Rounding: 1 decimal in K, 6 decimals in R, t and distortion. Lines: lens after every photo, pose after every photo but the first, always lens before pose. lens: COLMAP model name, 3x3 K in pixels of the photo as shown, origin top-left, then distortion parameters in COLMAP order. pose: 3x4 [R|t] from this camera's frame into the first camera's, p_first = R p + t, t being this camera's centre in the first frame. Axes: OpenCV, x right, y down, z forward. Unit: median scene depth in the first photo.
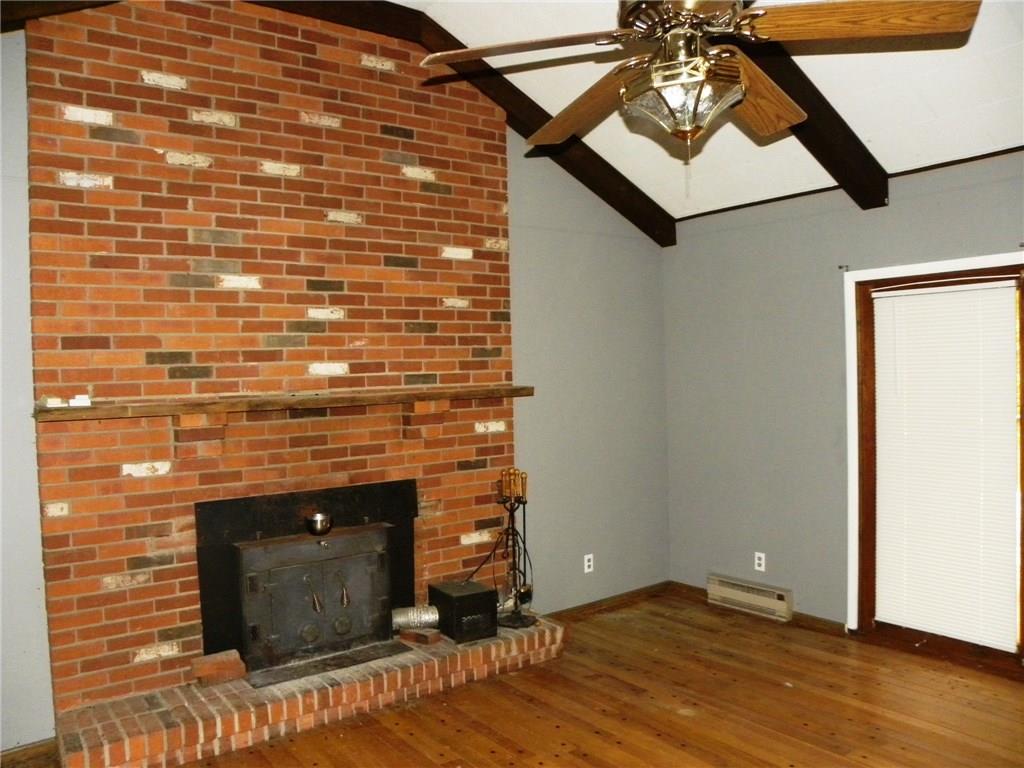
lens RADIAL K [[784.6, 0, 514.6], [0, 784.6, 386.6], [0, 0, 1]] dist [-0.147465, 0.064652]
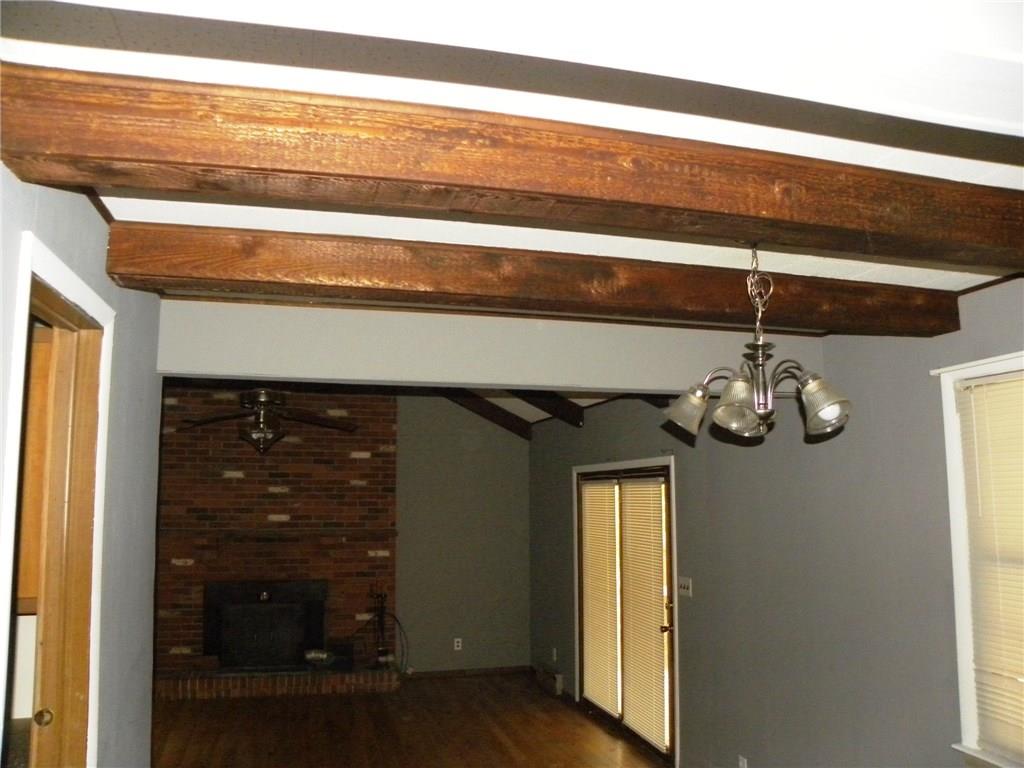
lens RADIAL K [[784.6, 0, 515.6], [0, 784.6, 377.6], [0, 0, 1]] dist [-0.147465, 0.064652]
pose [[0.932027, -0.028810, -0.361242, 1.060856], [-0.029197, 0.987625, -0.154094, -0.092921], [0.361211, 0.154167, 0.919652, -0.641705]]
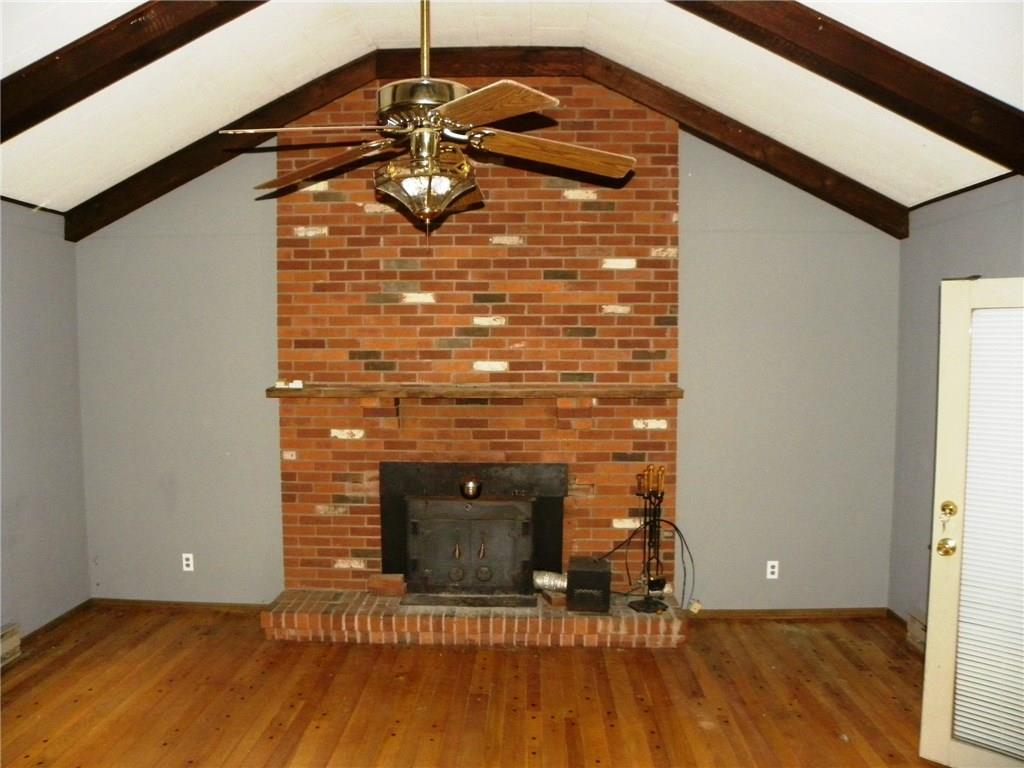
lens RADIAL K [[784.6, 0, 509.2], [0, 784.6, 388.6], [0, 0, 1]] dist [-0.147465, 0.064652]
pose [[0.780424, 0.064460, -0.621919, 0.574792], [-0.036111, 0.997658, 0.058090, -0.062499], [0.624207, -0.022877, 0.780924, 0.053943]]
